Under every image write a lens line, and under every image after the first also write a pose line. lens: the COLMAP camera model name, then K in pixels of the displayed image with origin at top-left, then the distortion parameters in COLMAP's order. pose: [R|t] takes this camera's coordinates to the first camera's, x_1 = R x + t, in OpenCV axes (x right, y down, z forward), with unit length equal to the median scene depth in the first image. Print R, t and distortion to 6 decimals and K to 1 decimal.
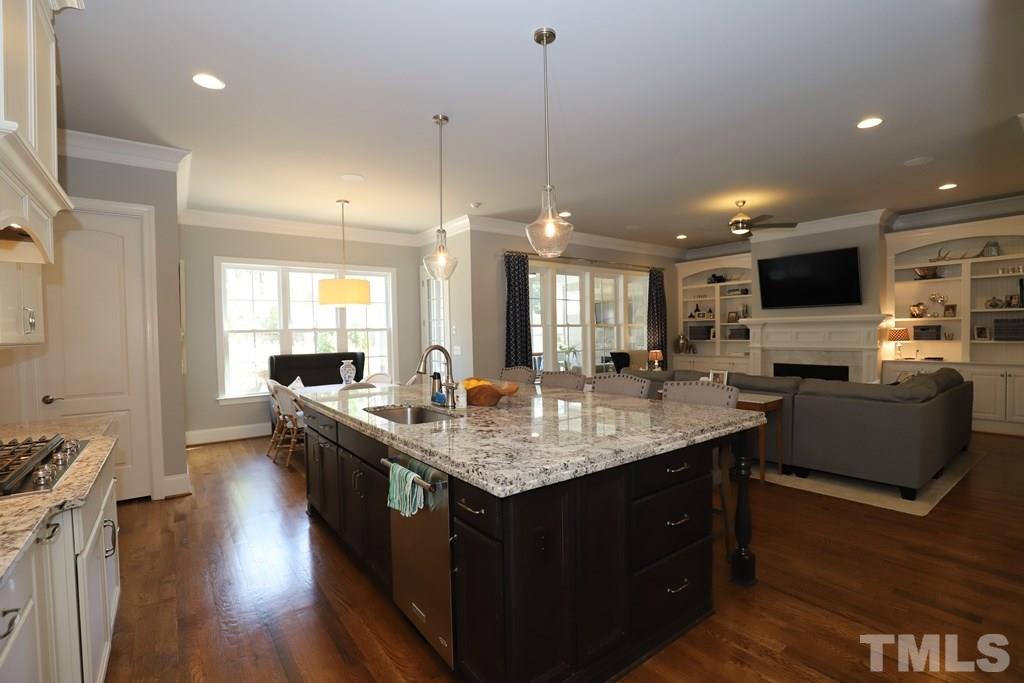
lens RADIAL K [[469.2, 0, 512.0], [0, 469.2, 341.5], [0, 0, 1]] dist [-0.025227, -0.000195]
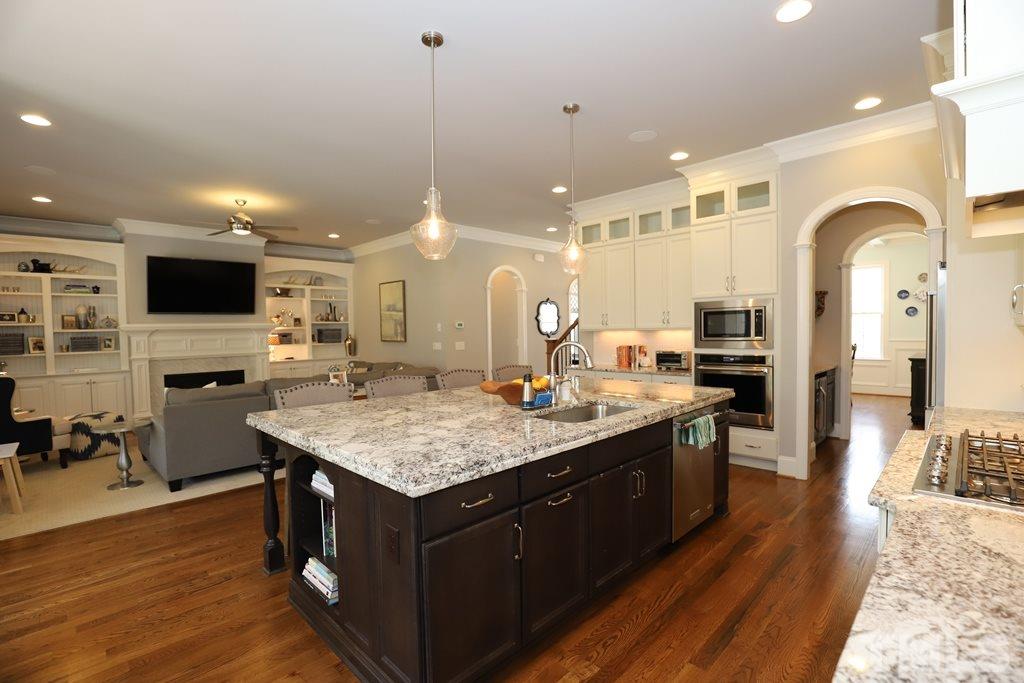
lens RADIAL K [[469.2, 0, 512.0], [0, 469.2, 341.5], [0, 0, 1]] dist [-0.025227, -0.000195]
pose [[-0.154088, -0.009403, 0.988012, -0.459401], [0.038912, 0.999121, 0.015578, -0.005821], [-0.987291, 0.040845, -0.153586, 0.528259]]
